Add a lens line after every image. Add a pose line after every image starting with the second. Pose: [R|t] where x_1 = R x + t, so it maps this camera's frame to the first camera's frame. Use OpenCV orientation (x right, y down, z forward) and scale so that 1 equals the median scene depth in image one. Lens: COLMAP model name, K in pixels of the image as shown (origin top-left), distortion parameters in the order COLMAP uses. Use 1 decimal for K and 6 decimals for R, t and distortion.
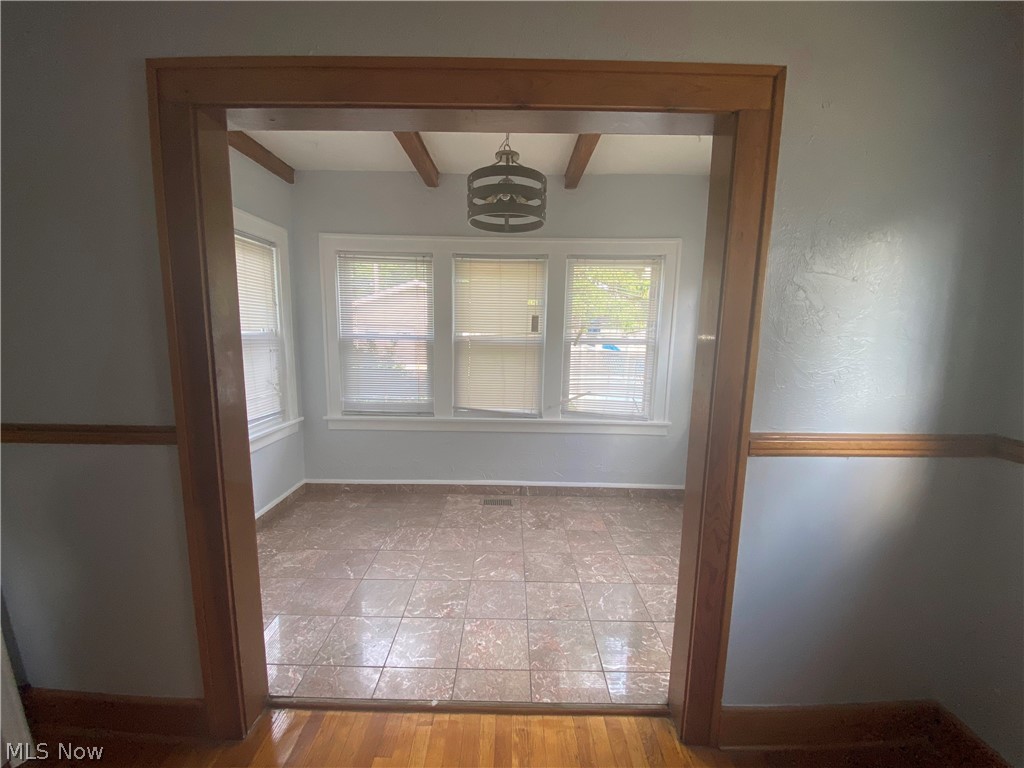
lens RADIAL K [[412.5, 0, 508.9], [0, 412.5, 388.6], [0, 0, 1]] dist [0.017510, -0.020559]
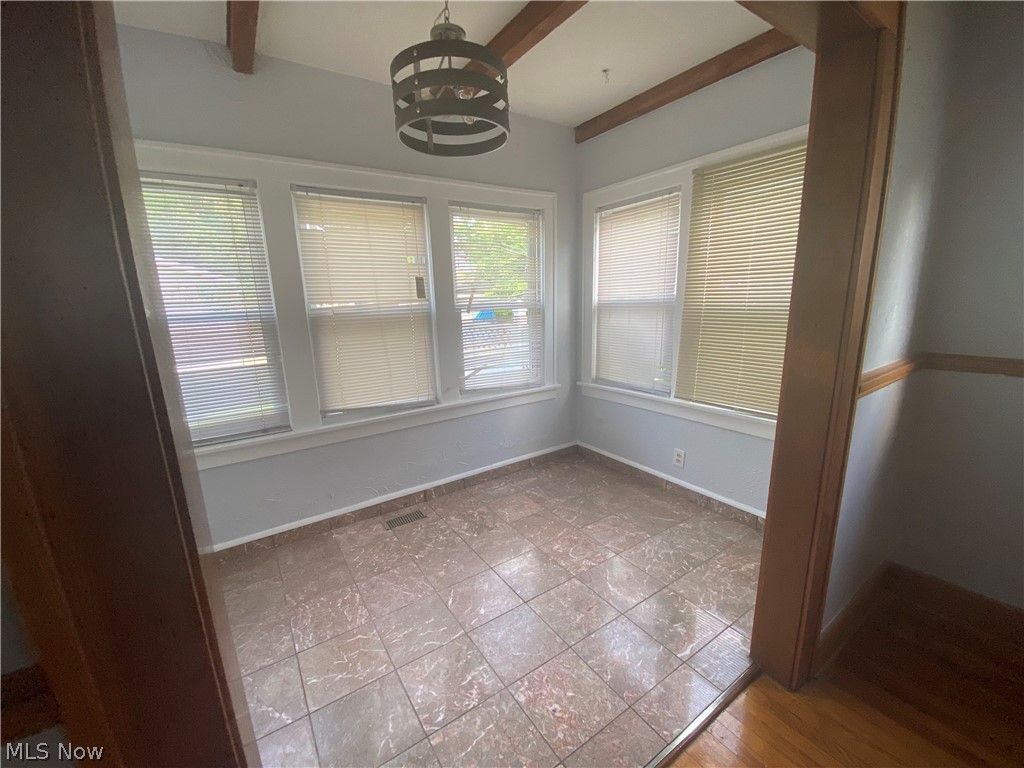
lens RADIAL K [[412.5, 0, 508.9], [0, 412.5, 388.6], [0, 0, 1]] dist [0.017510, -0.020559]
pose [[0.823978, -0.163560, 0.542502, -0.256380], [0.124159, 0.986282, 0.108778, -0.031979], [-0.552852, -0.022274, 0.832982, 0.242184]]
